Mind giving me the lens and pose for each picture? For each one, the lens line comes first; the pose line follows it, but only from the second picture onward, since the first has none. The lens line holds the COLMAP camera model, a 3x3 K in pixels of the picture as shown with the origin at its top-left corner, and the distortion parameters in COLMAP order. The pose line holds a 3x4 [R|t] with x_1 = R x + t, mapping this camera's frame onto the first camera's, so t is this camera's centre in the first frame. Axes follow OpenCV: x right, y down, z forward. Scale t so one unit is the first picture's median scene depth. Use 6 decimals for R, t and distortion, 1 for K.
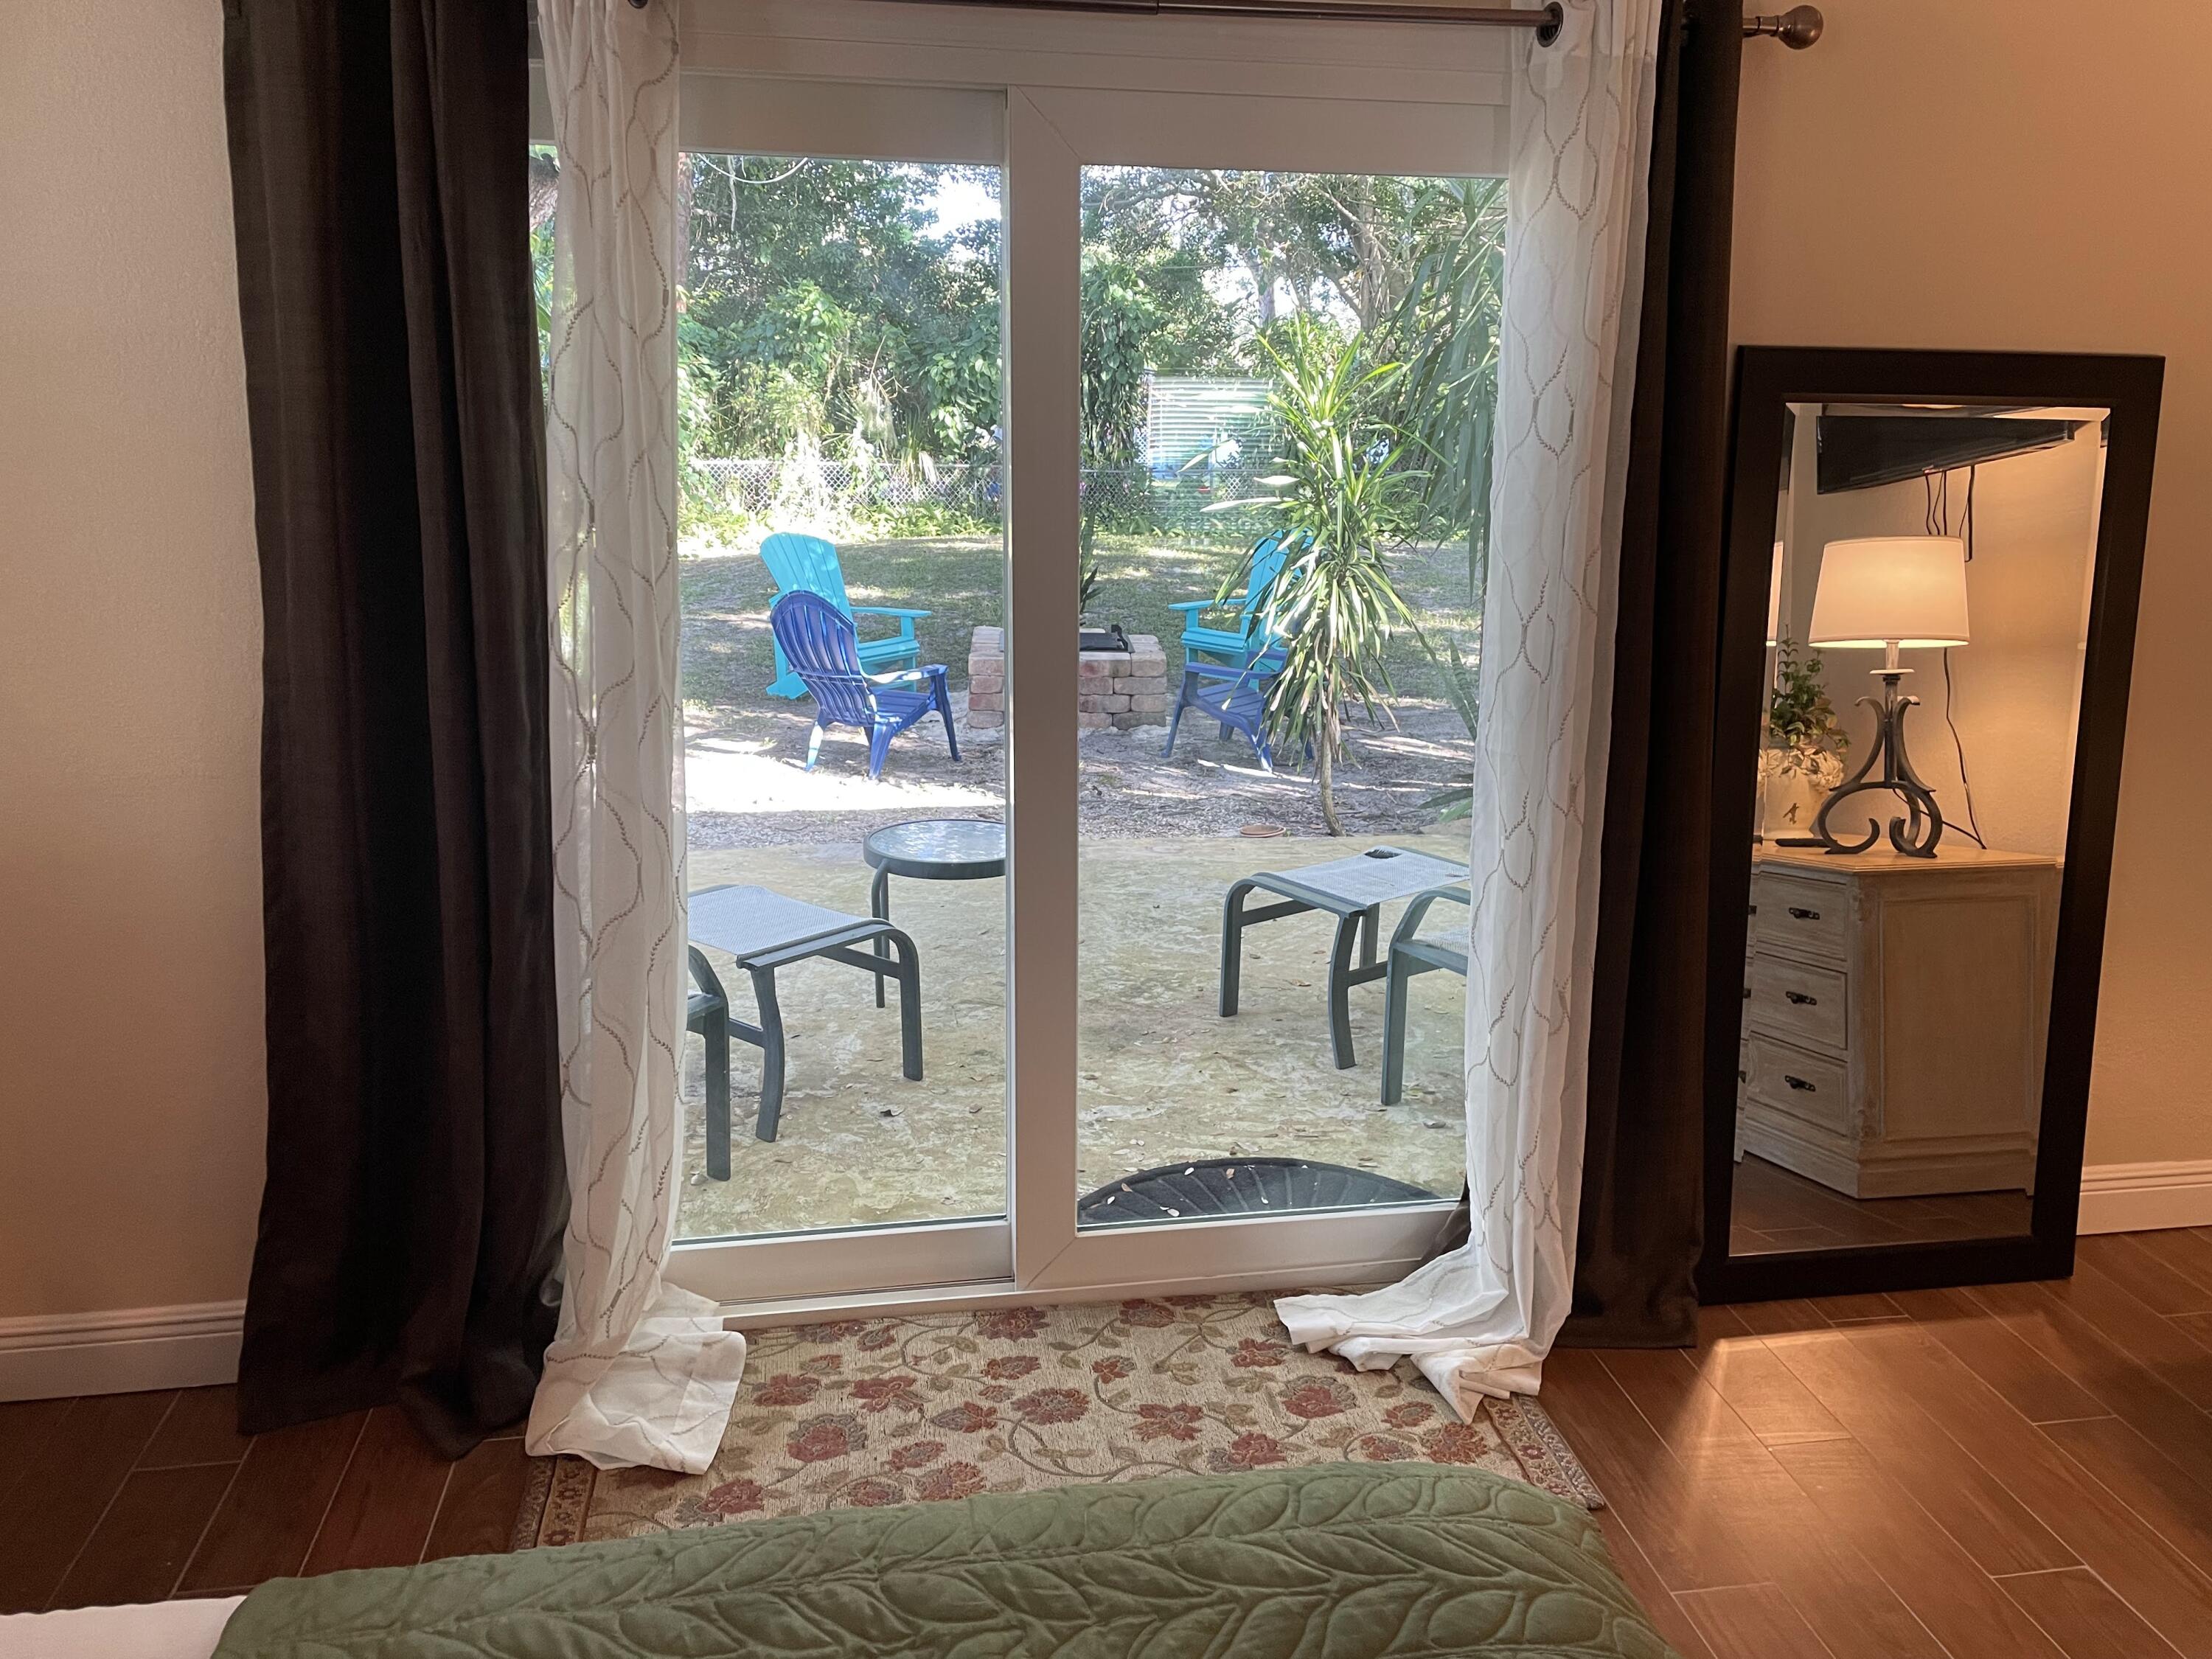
lens RADIAL K [[1667.6, 0, 1106.0], [0, 1667.6, 829.5], [0, 0, 1]] dist [0.068562, -0.082777]
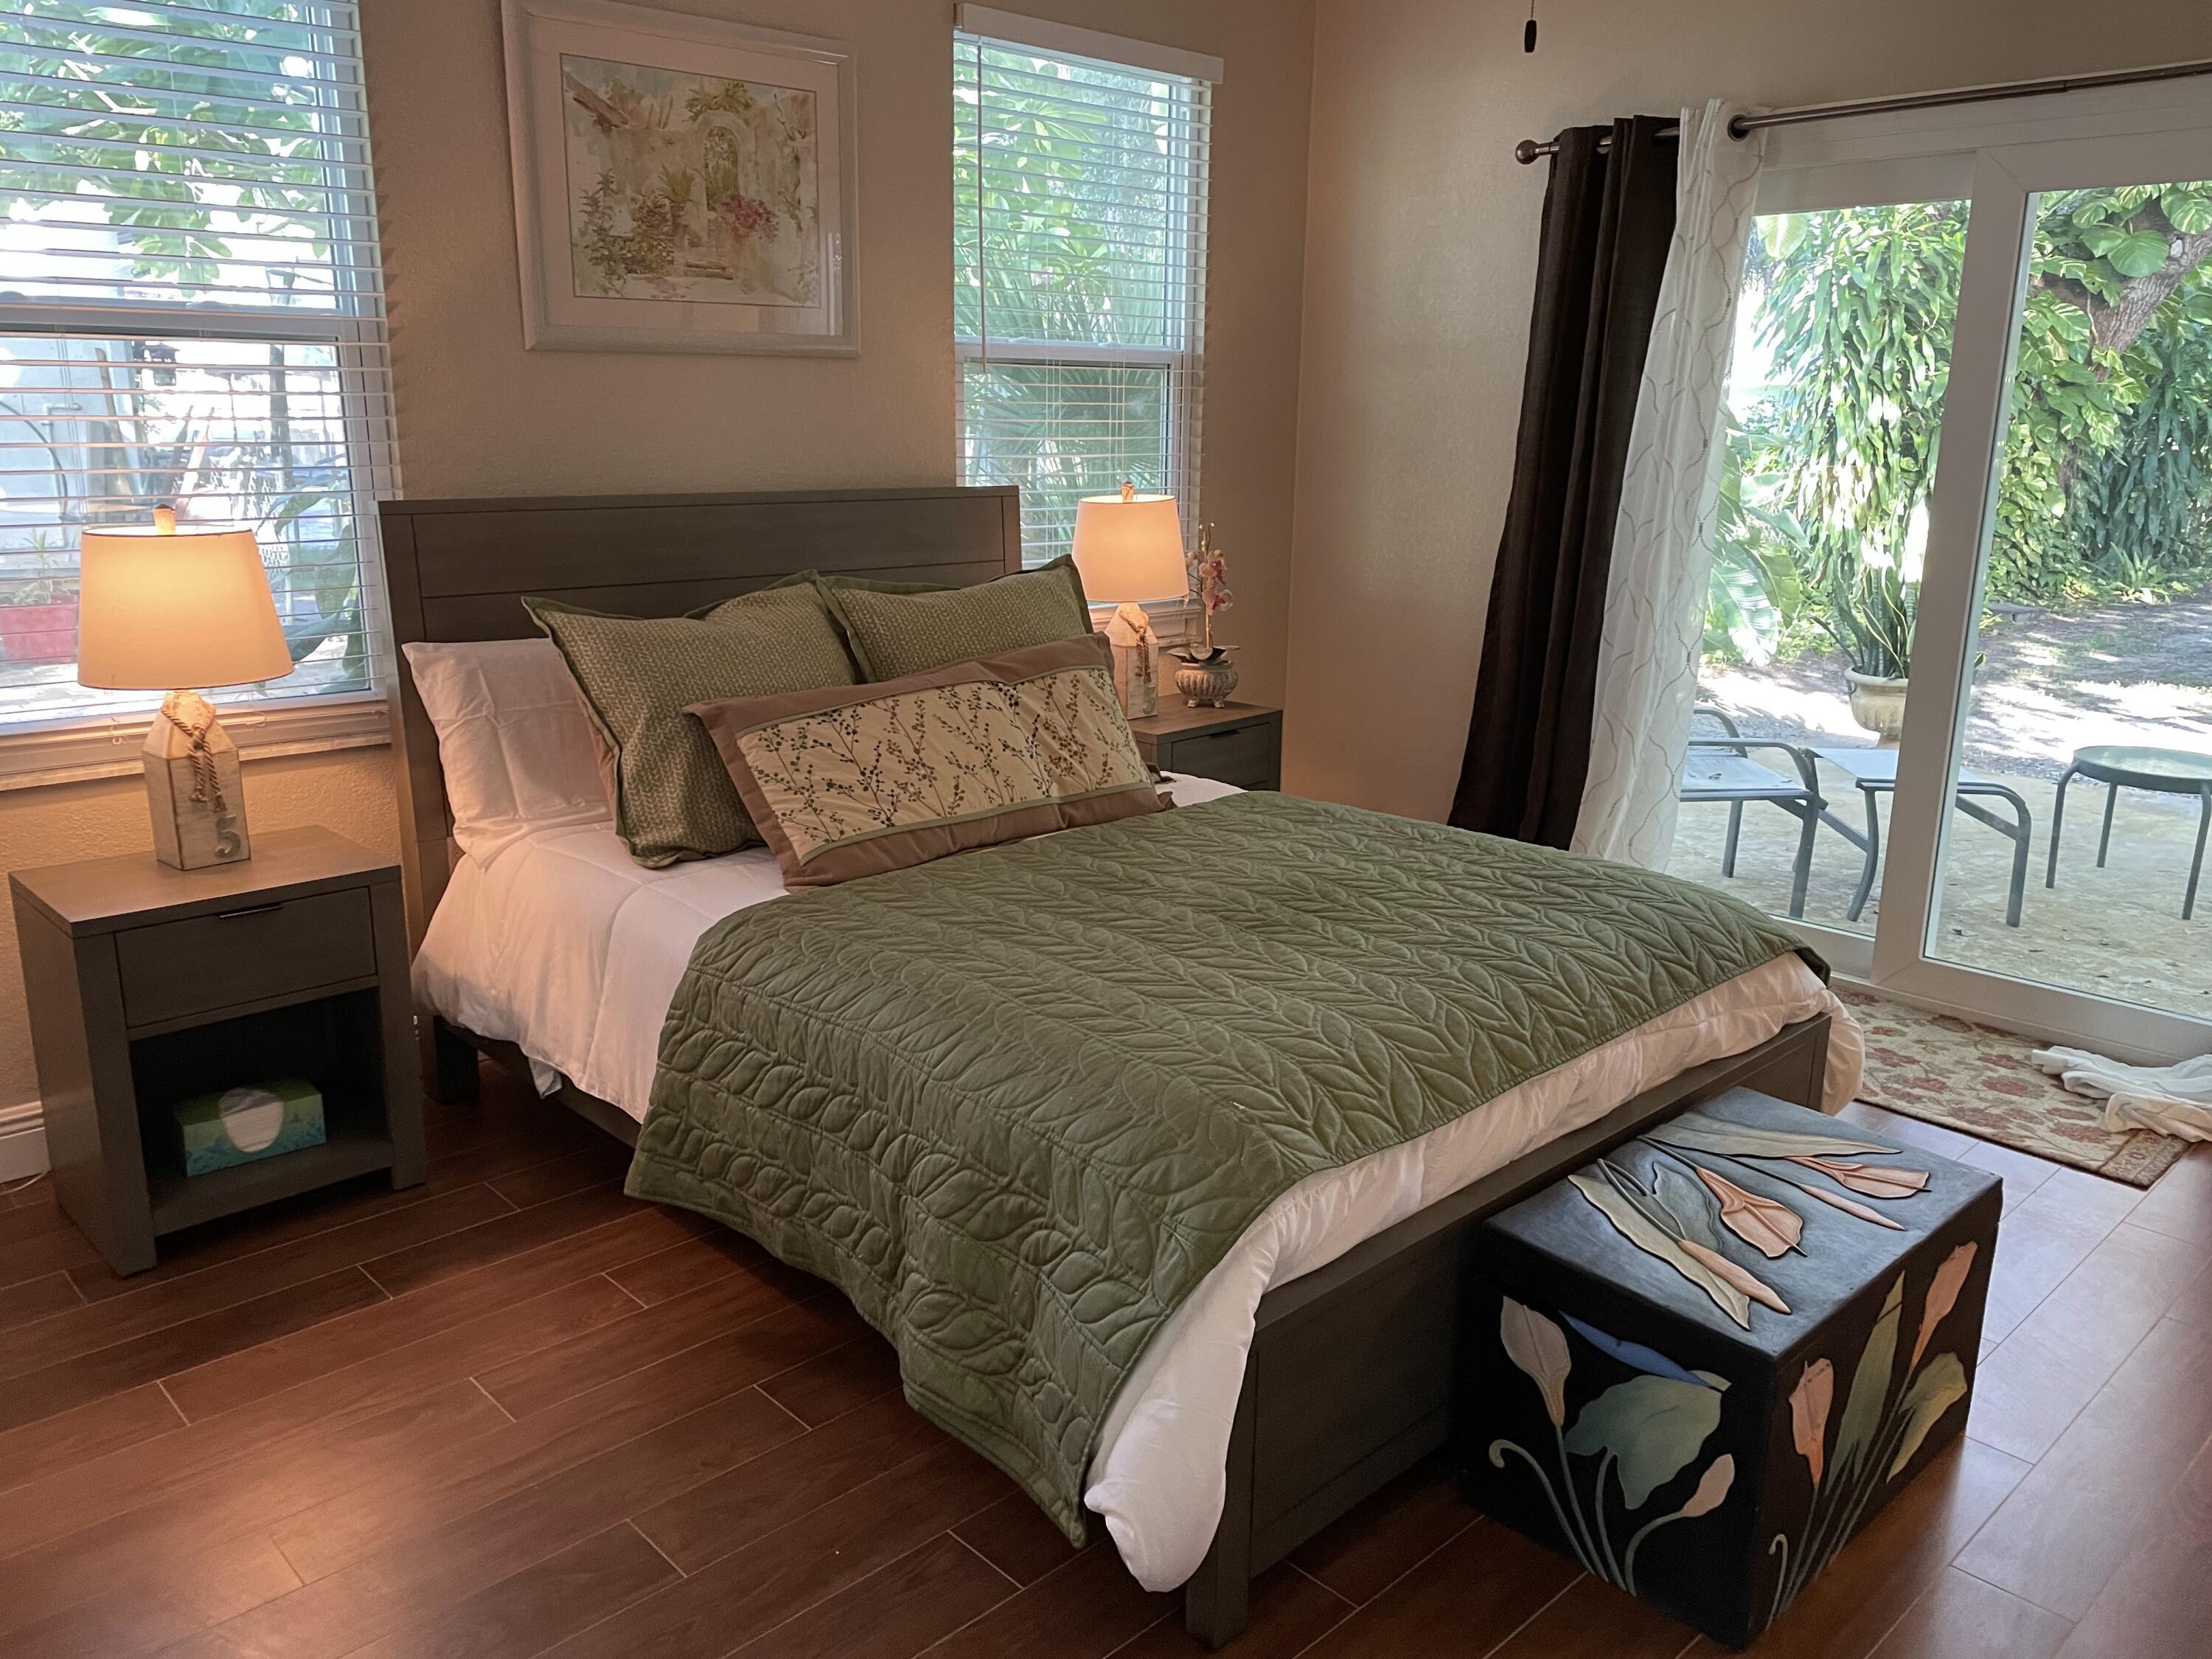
lens RADIAL K [[1667.6, 0, 1106.0], [0, 1667.6, 829.5], [0, 0, 1]] dist [0.068562, -0.082777]
pose [[0.559668, 0.191847, -0.806205, 0.664923], [-0.201686, 0.975117, 0.092030, 0.135455], [0.803800, 0.111094, 0.584435, -0.349363]]
